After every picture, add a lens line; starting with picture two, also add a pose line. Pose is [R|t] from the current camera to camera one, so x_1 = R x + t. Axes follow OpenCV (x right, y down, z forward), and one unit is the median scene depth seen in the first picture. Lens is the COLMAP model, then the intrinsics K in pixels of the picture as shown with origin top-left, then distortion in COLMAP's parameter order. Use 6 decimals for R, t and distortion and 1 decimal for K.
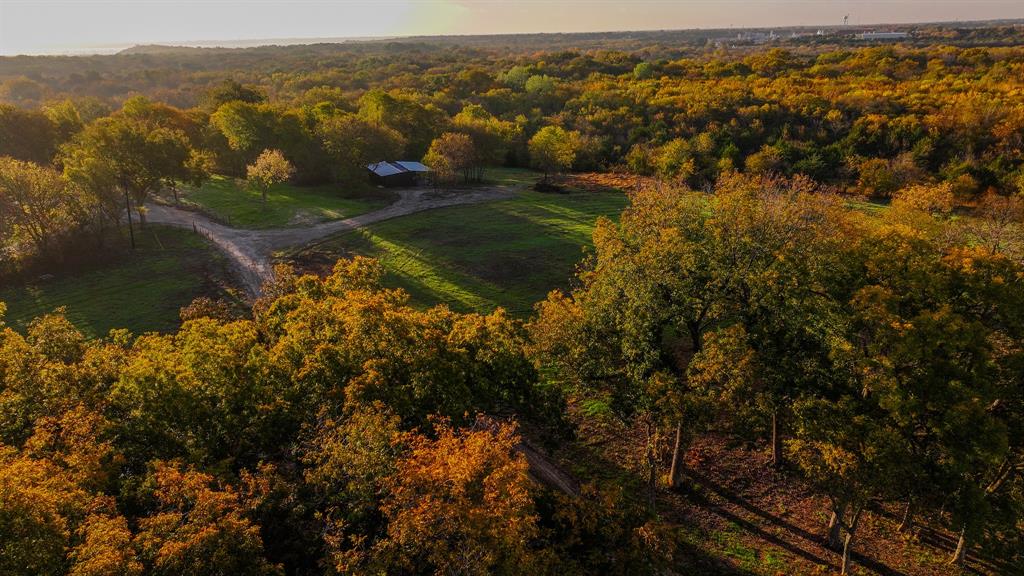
lens RADIAL K [[720.5, 0, 510.2], [0, 720.5, 283.5], [0, 0, 1]] dist [-0.004829, 0.023476]
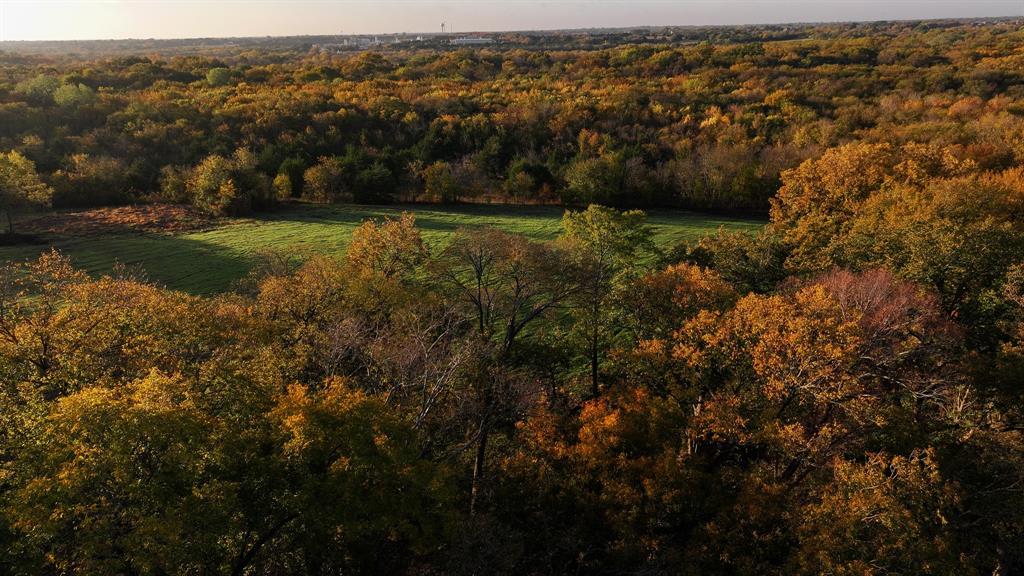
lens RADIAL K [[720.5, 0, 510.2], [0, 720.5, 283.5], [0, 0, 1]] dist [-0.004829, 0.023476]
pose [[0.880463, -0.151102, 0.449392, 0.084606], [0.155044, 0.987503, 0.028268, -0.017651], [-0.448048, 0.044787, 0.892887, 0.076481]]
